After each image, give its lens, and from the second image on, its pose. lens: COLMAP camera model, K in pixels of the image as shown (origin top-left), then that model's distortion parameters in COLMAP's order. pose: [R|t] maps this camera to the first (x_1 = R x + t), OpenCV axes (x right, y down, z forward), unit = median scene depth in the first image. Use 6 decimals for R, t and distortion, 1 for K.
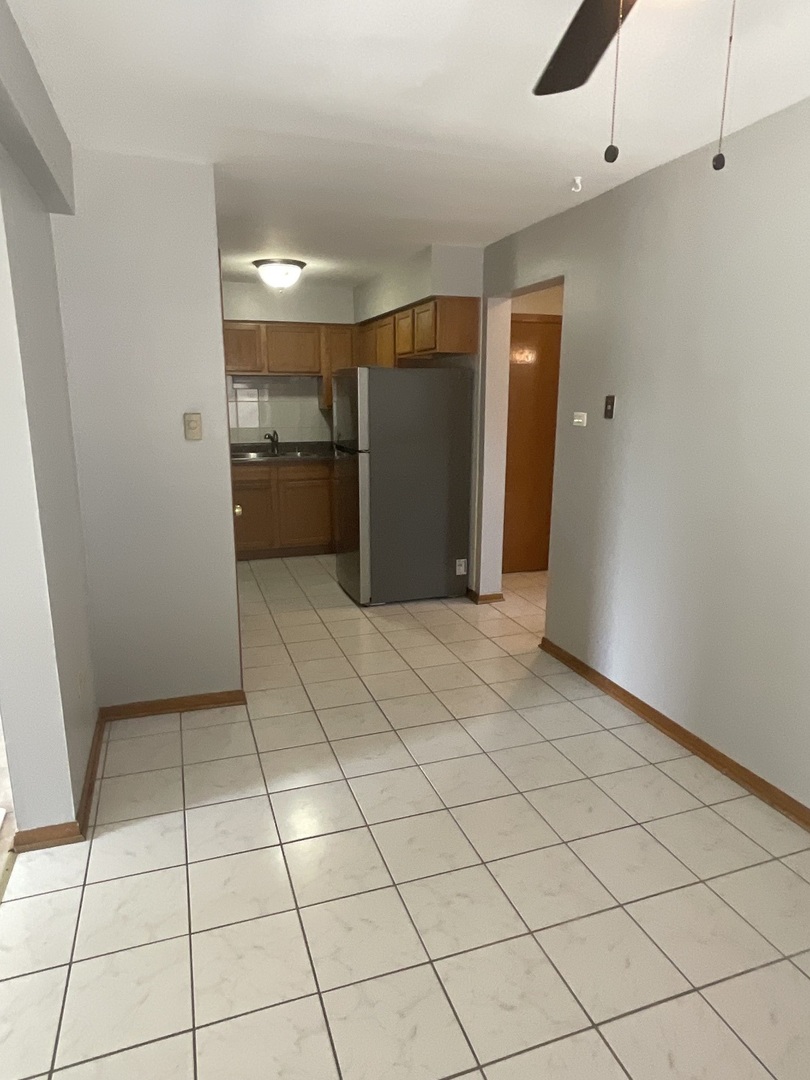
lens RADIAL K [[663.7, 0, 403.6], [0, 663.7, 539.4], [0, 0, 1]] dist [-0.002033, 0.002030]
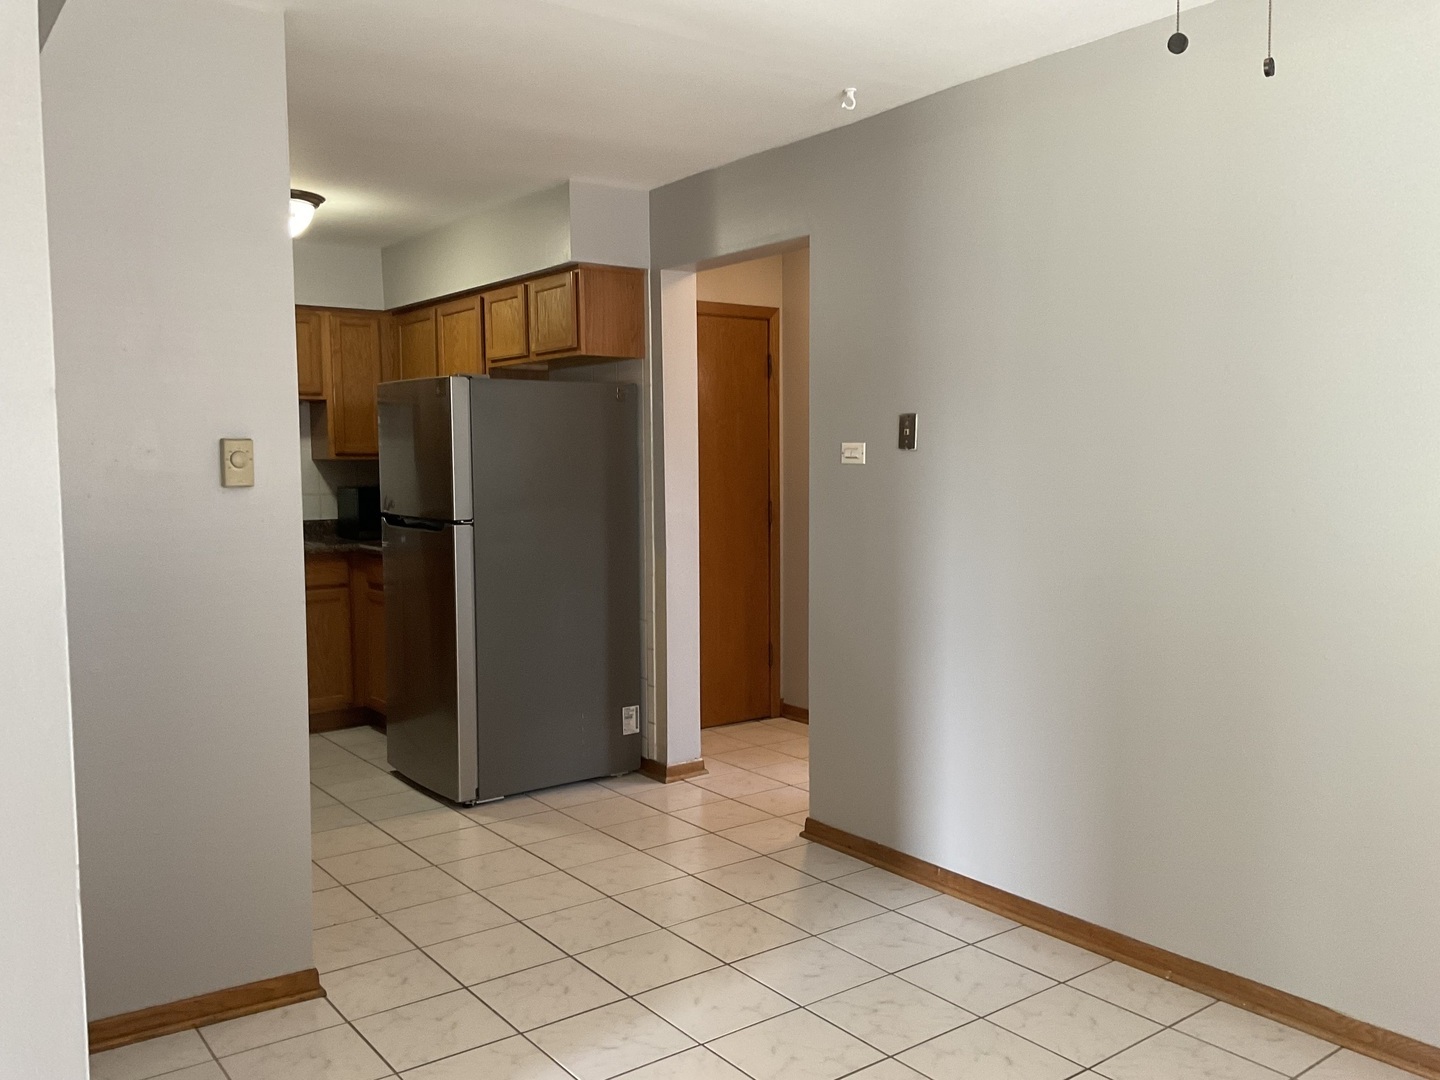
lens RADIAL K [[1195.9, 0, 720.0], [0, 1195.9, 537.4], [0, 0, 1]] dist [0.061326, -0.056602]
pose [[0.951611, -0.029790, 0.305858, -0.165226], [0.075114, 0.987649, -0.137507, 0.036607], [-0.297983, 0.153827, 0.942095, -0.022244]]
